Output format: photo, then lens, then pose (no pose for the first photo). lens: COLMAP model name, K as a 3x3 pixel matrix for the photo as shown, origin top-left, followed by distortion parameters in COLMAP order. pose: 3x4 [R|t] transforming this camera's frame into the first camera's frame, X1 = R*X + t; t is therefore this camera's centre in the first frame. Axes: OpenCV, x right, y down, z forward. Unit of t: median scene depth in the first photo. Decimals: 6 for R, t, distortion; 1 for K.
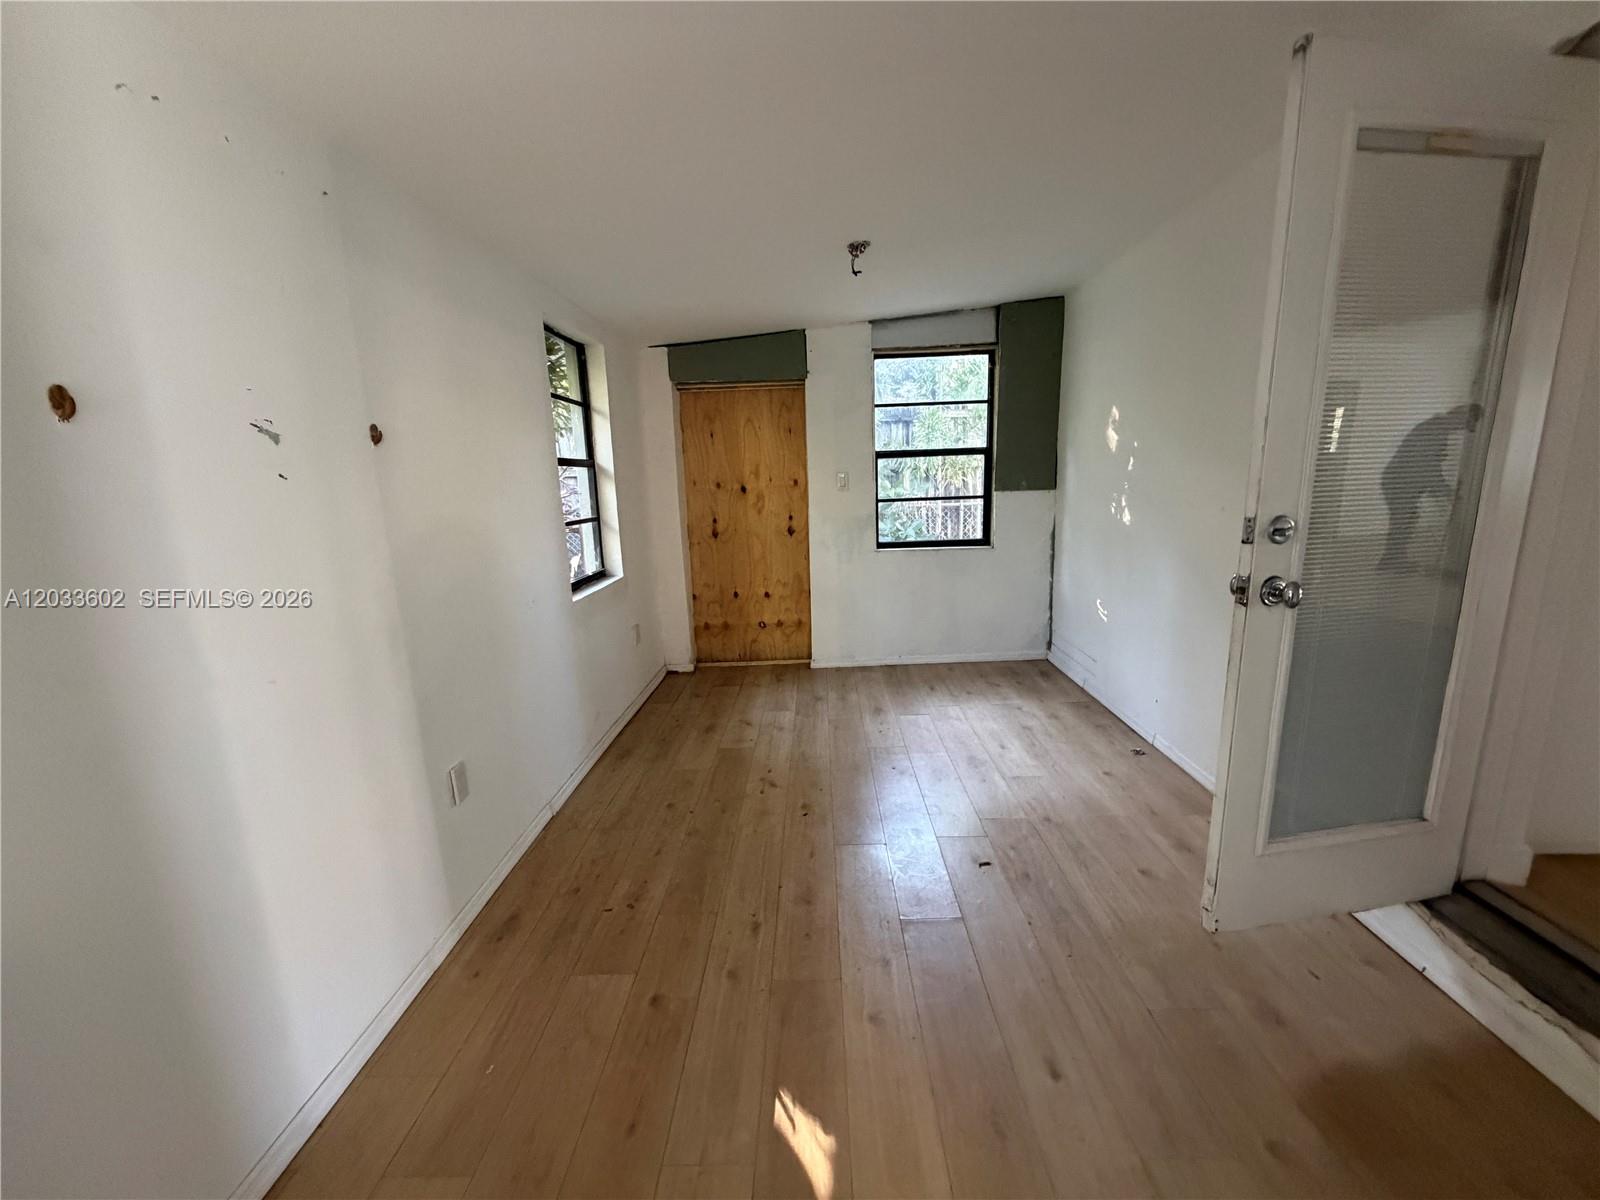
lens RADIAL K [[637.8, 0, 794.8], [0, 637.8, 600.9], [0, 0, 1]] dist [0.004605, -0.000341]
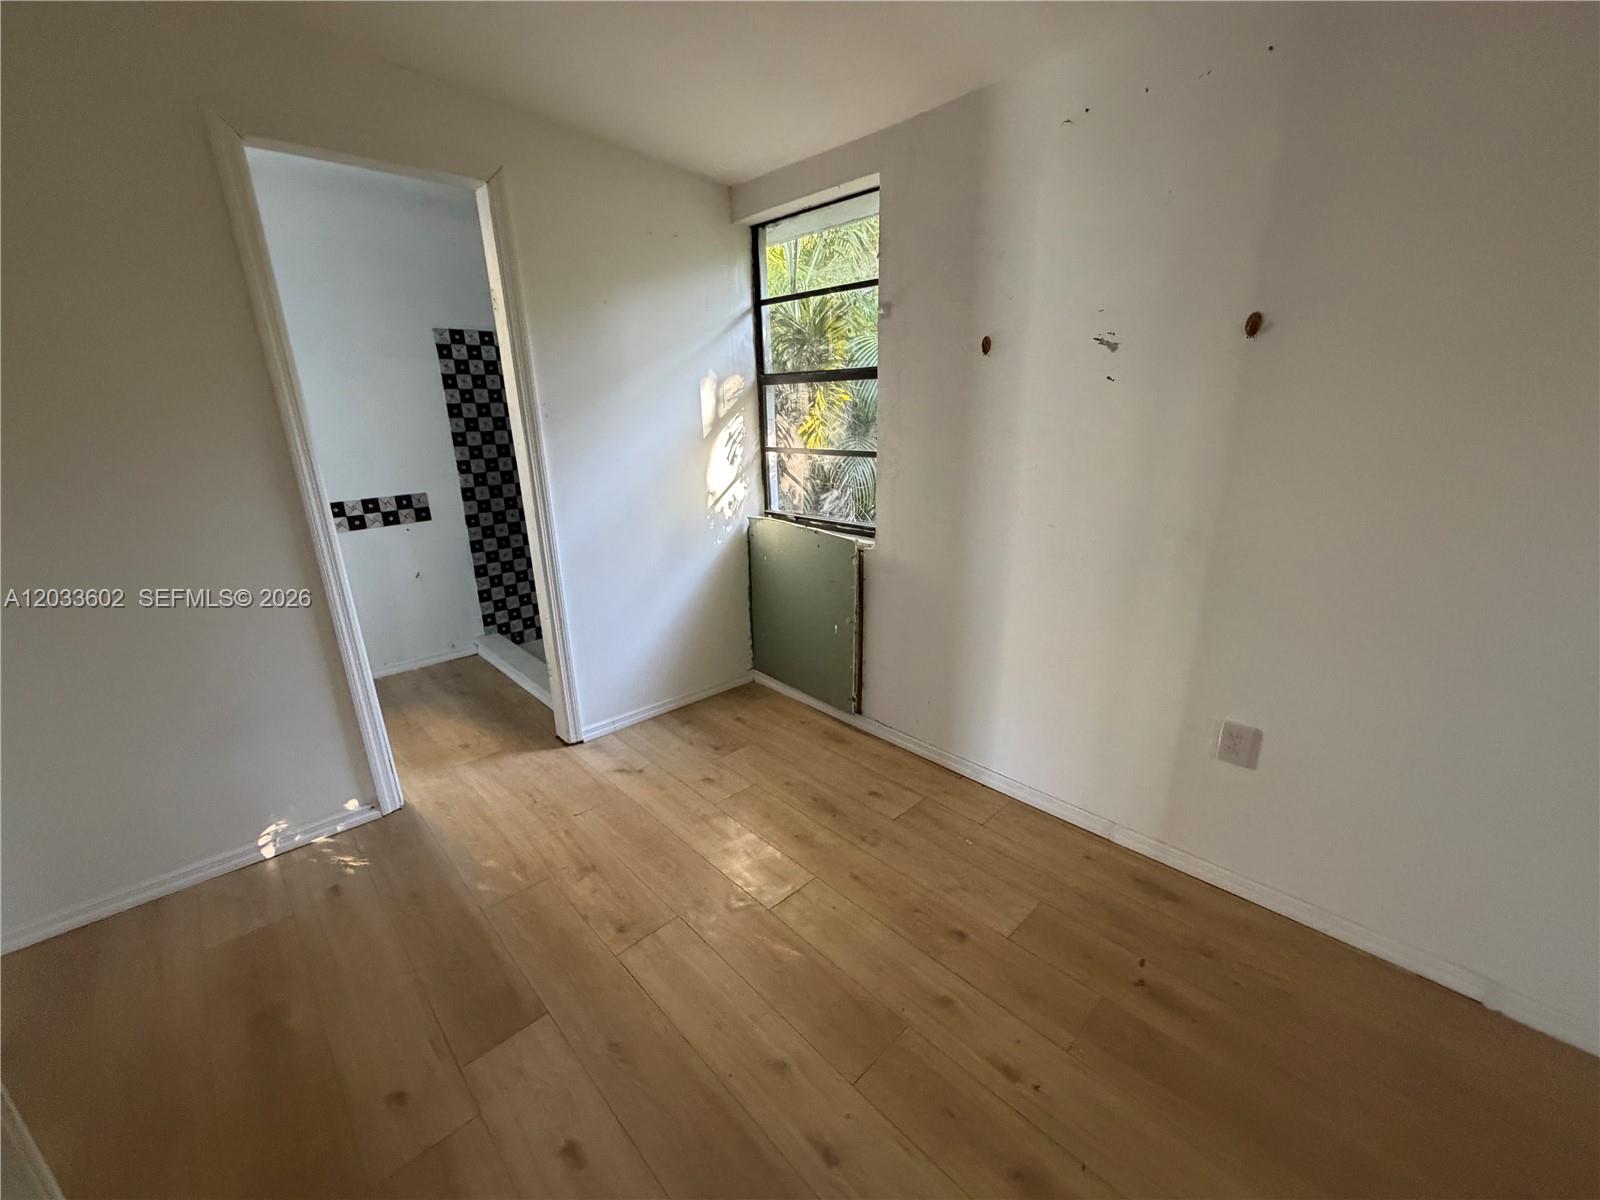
lens RADIAL K [[637.8, 0, 794.8], [0, 637.8, 600.9], [0, 0, 1]] dist [0.004605, -0.000341]
pose [[-0.698026, 0.260424, -0.667038, 0.541528], [-0.092482, 0.890935, 0.444615, -0.281335], [0.710076, 0.372042, -0.597811, 1.353296]]
